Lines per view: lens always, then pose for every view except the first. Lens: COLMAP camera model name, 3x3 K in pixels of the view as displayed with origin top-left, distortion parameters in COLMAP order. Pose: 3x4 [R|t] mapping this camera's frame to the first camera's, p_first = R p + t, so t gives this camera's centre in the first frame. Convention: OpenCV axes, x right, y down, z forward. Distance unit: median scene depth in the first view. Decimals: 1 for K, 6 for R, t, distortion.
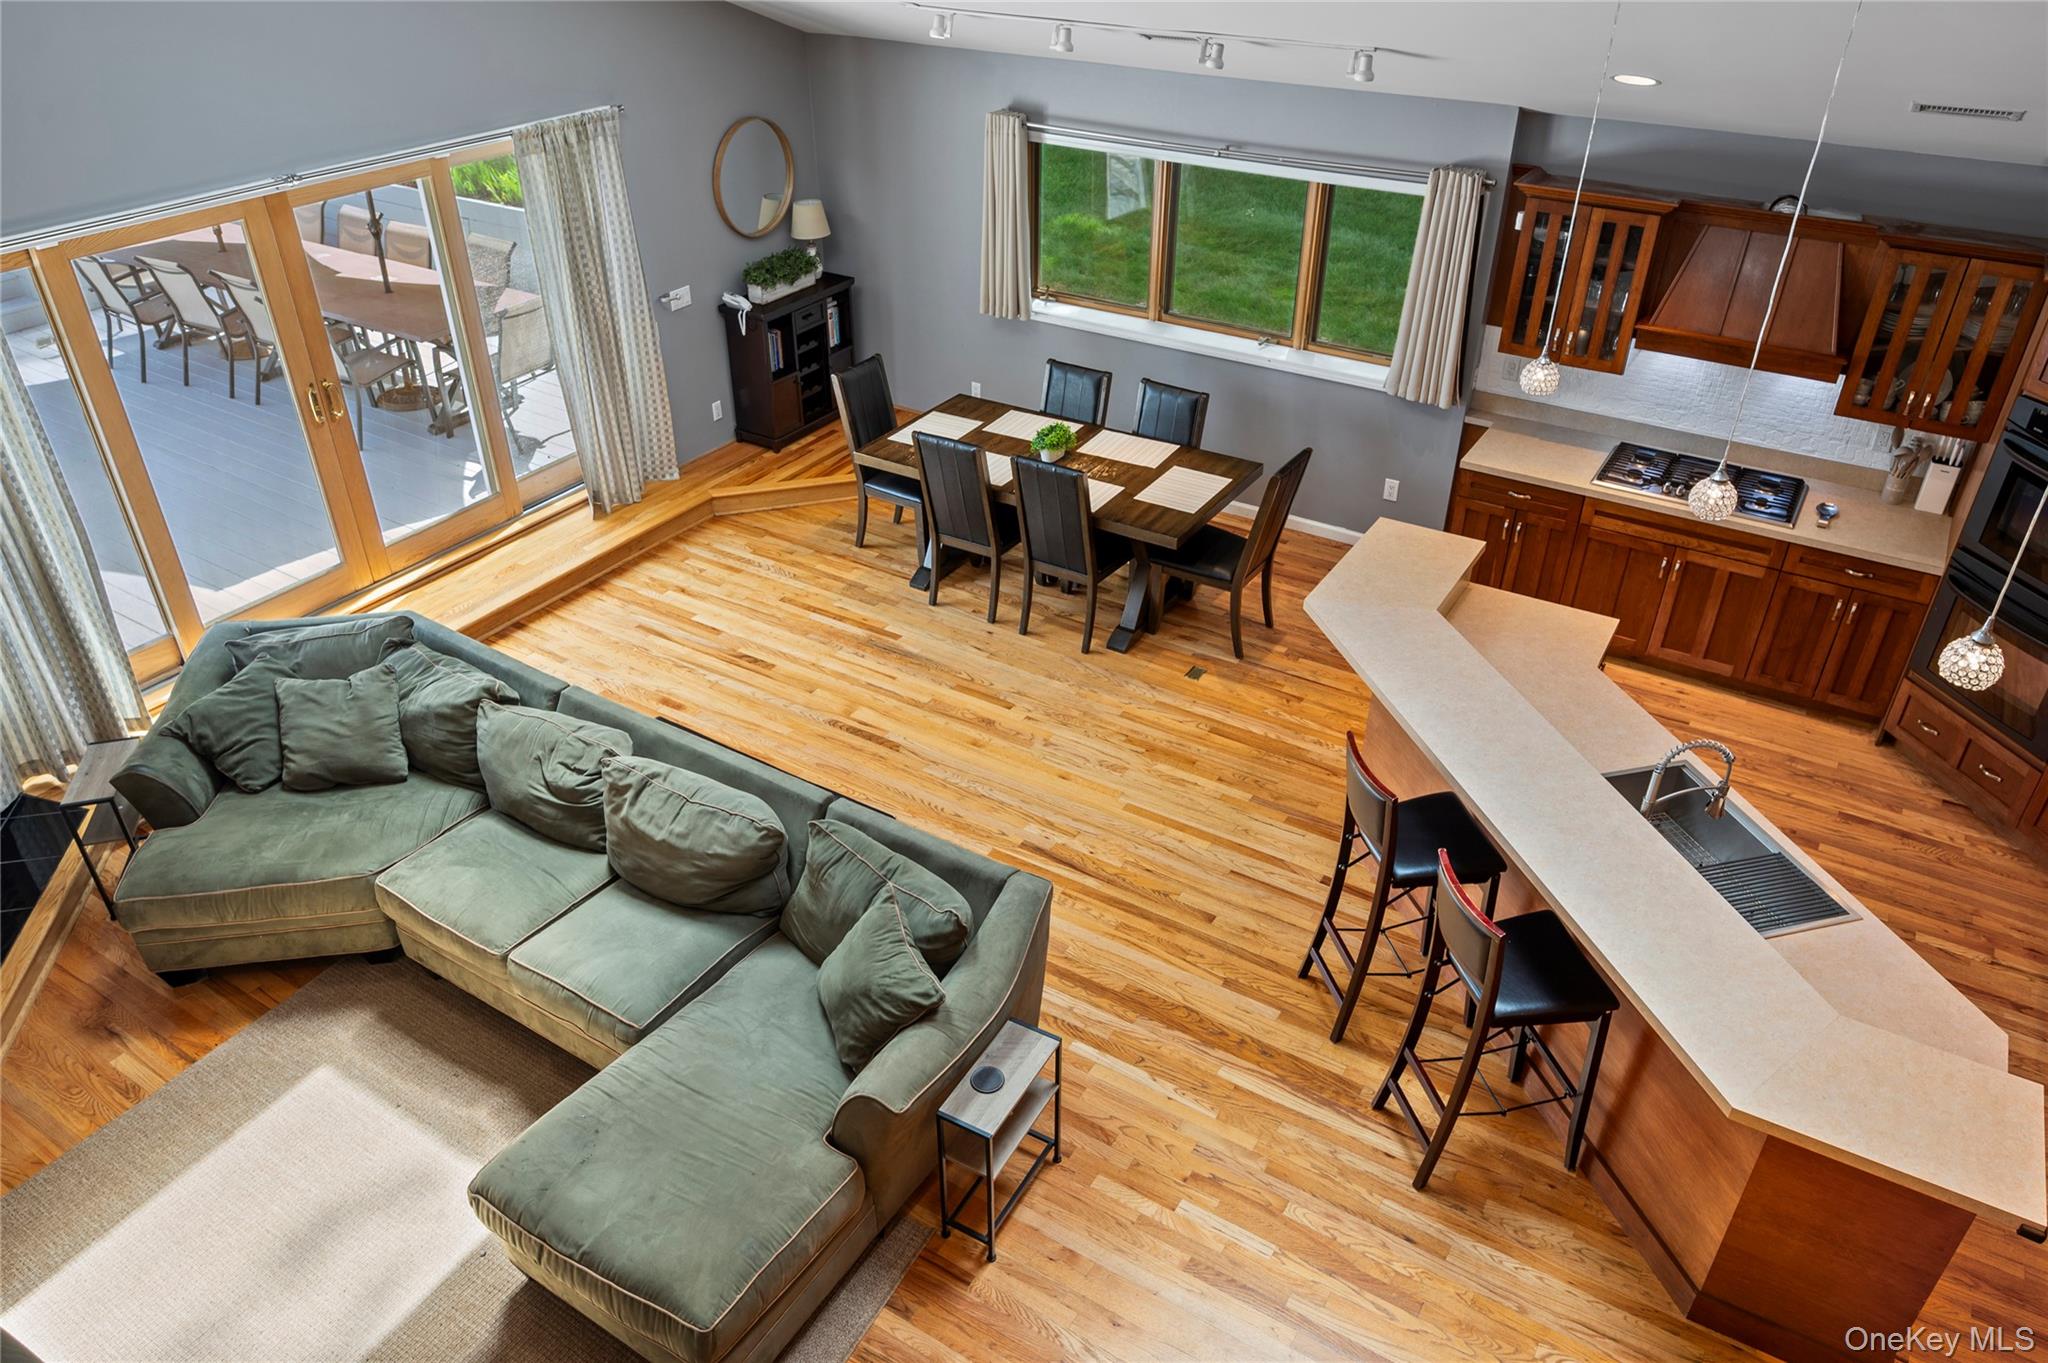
lens RADIAL K [[1407.3, 0, 1015.5], [0, 1407.3, 684.2], [0, 0, 1]] dist [-0.006188, 0.001066]
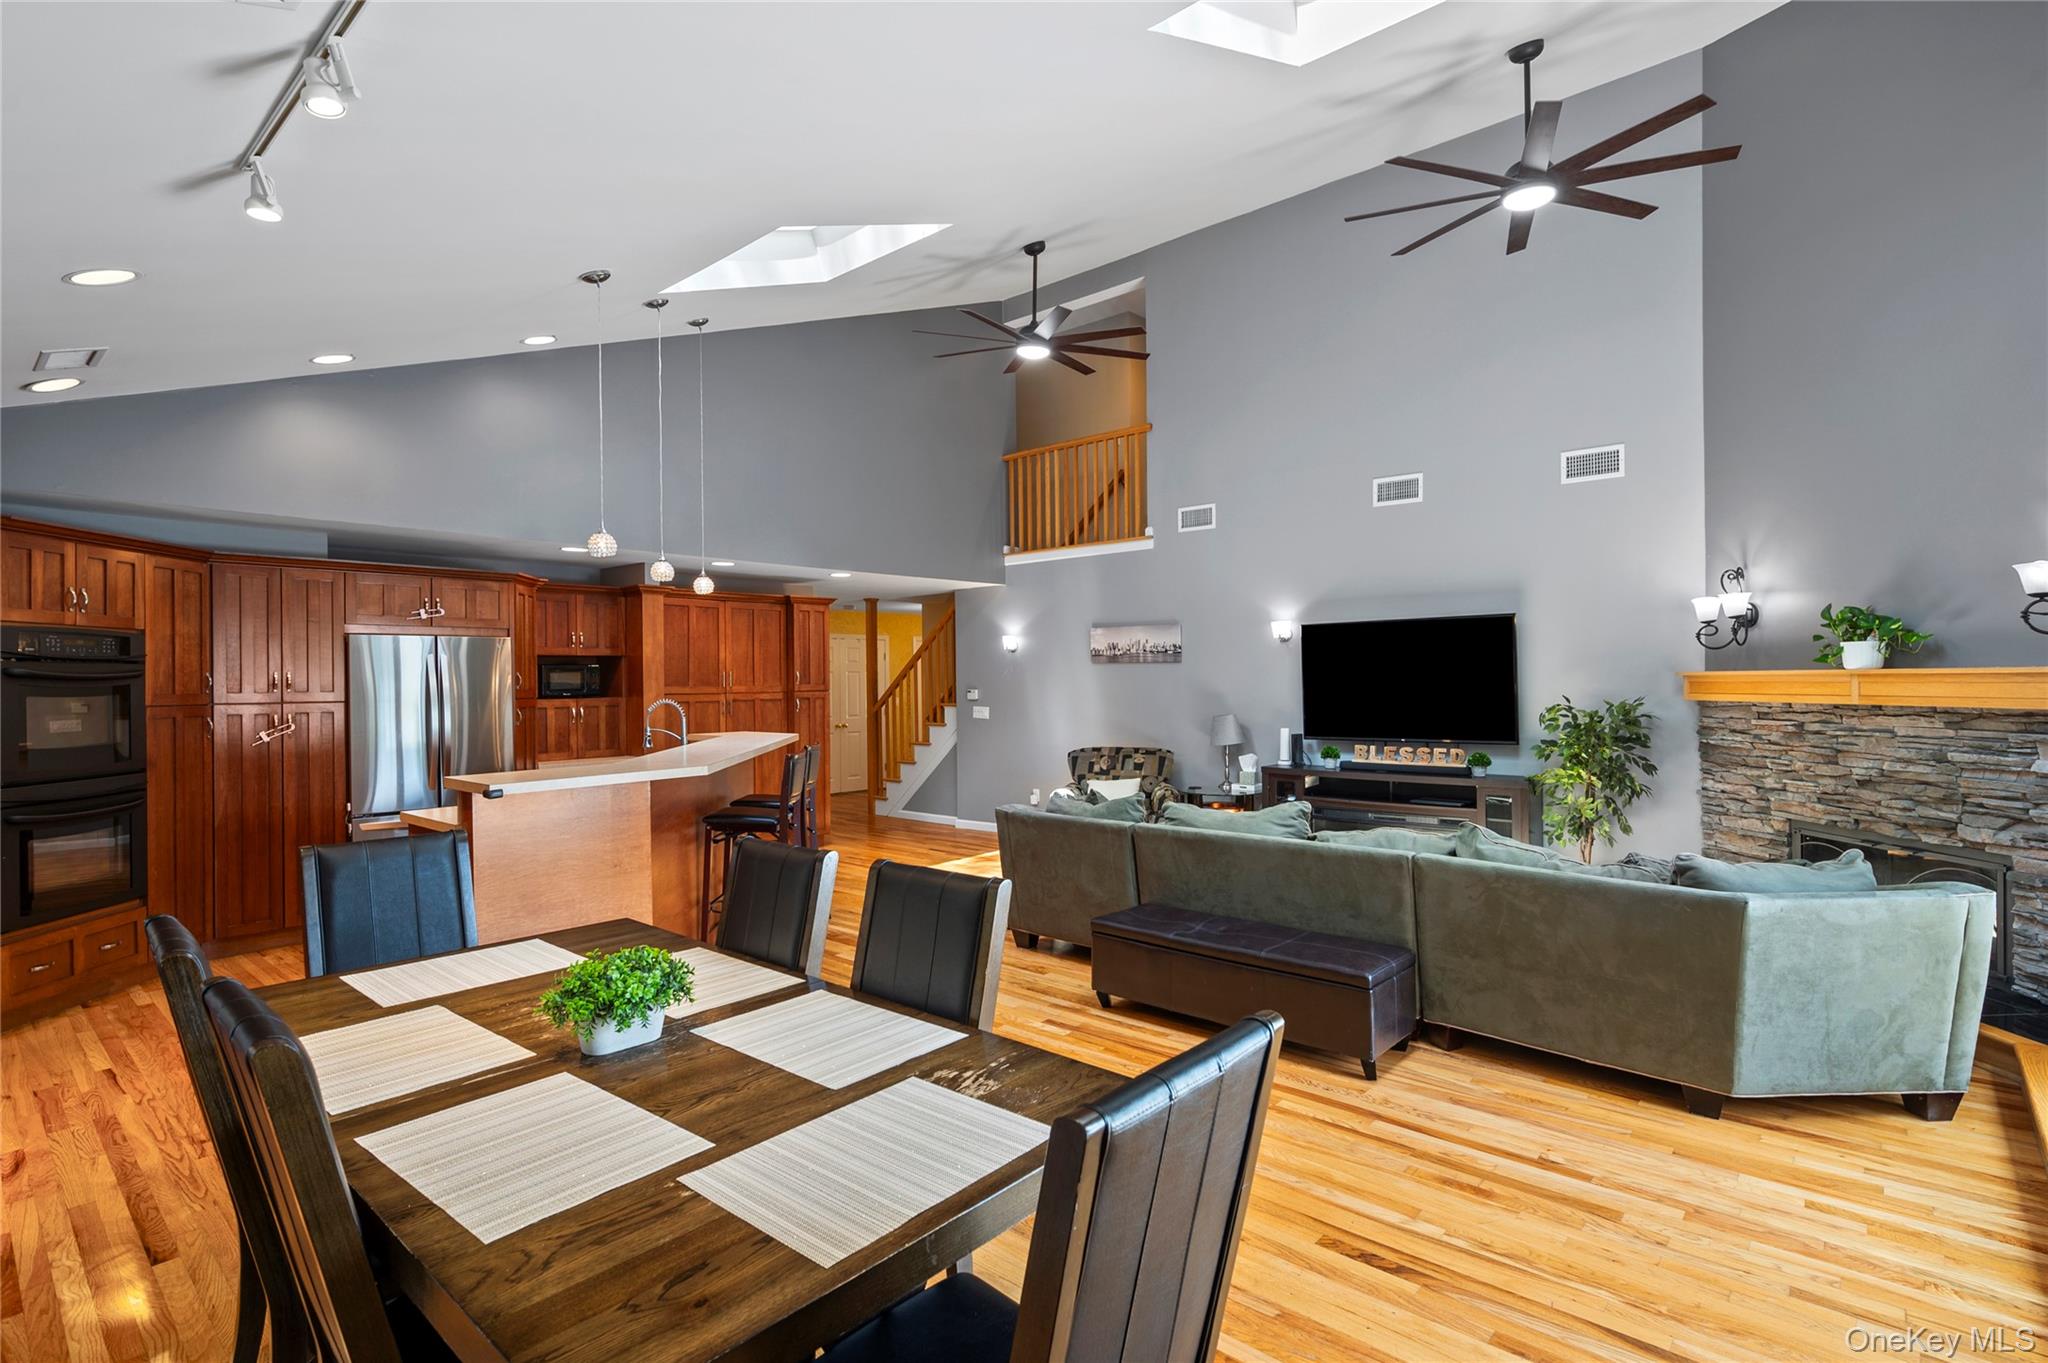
lens RADIAL K [[991.2, 0, 1030.0], [0, 991.2, 680.9], [0, 0, 1]] dist [0.003474, -0.000193]
pose [[-0.986938, 0.010101, 0.160785, -0.125662], [0.096406, 0.836639, 0.539204, -0.382015], [-0.129073, 0.547662, -0.826684, 1.181613]]
